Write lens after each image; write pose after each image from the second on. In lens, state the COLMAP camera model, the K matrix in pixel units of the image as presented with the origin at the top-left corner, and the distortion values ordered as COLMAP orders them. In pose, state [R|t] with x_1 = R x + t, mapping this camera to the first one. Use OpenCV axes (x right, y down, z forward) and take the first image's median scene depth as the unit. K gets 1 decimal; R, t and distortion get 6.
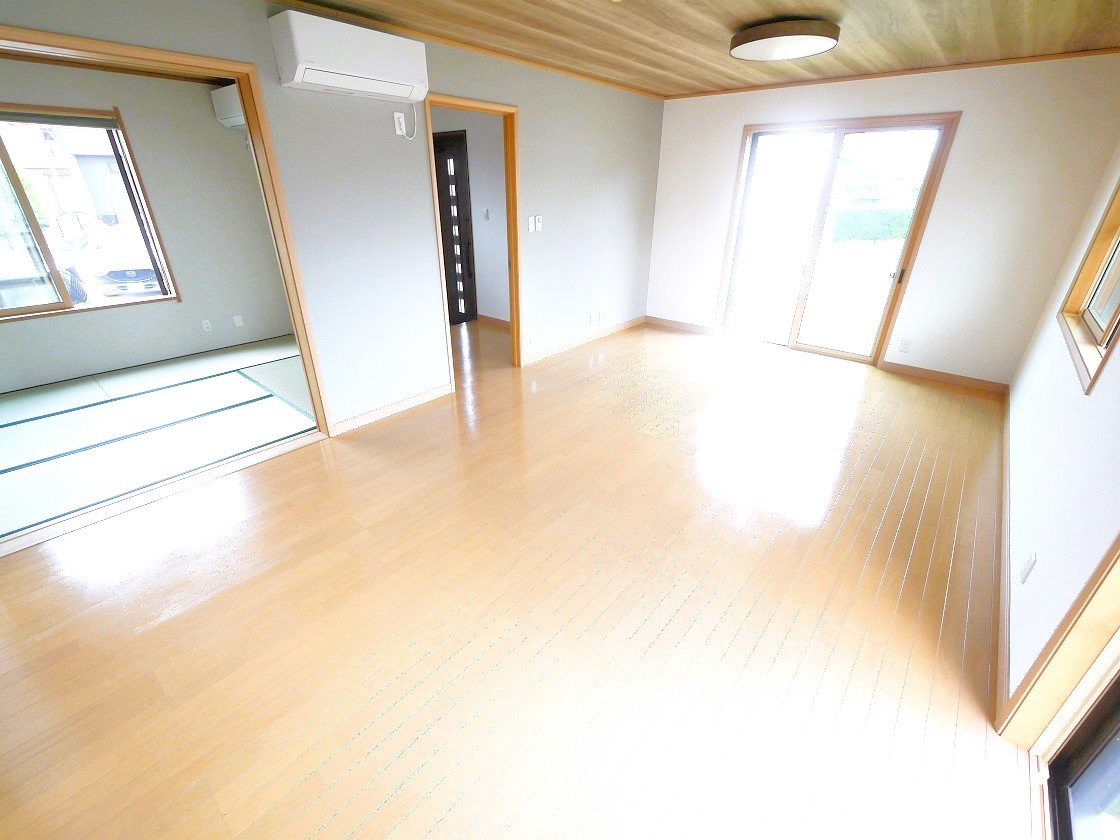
lens RADIAL K [[461.4, 0, 556.3], [0, 461.4, 418.7], [0, 0, 1]] dist [-0.006687, 0.000428]
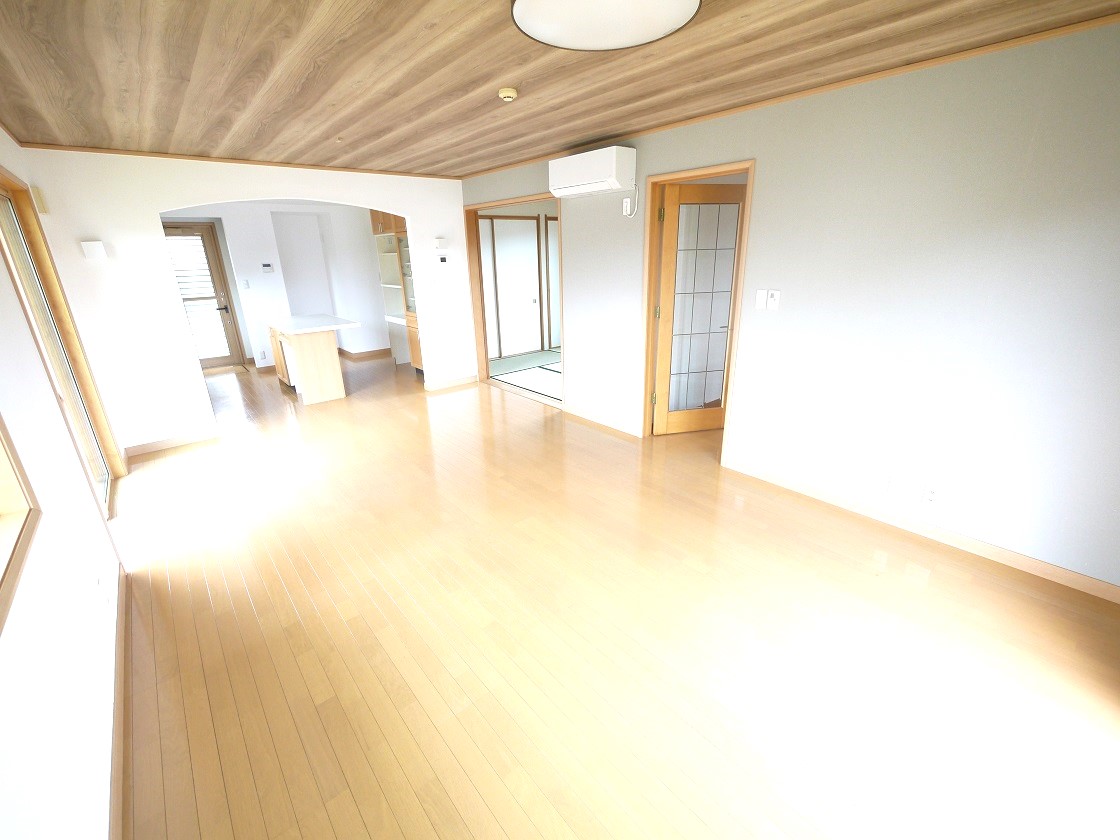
lens RADIAL K [[461.4, 0, 556.3], [0, 461.4, 418.7], [0, 0, 1]] dist [-0.006687, 0.000428]
pose [[-0.122897, 0.325890, -0.937386, 1.041404], [-0.434239, 0.831669, 0.346068, -0.500388], [0.892375, 0.449580, 0.039304, 1.019900]]
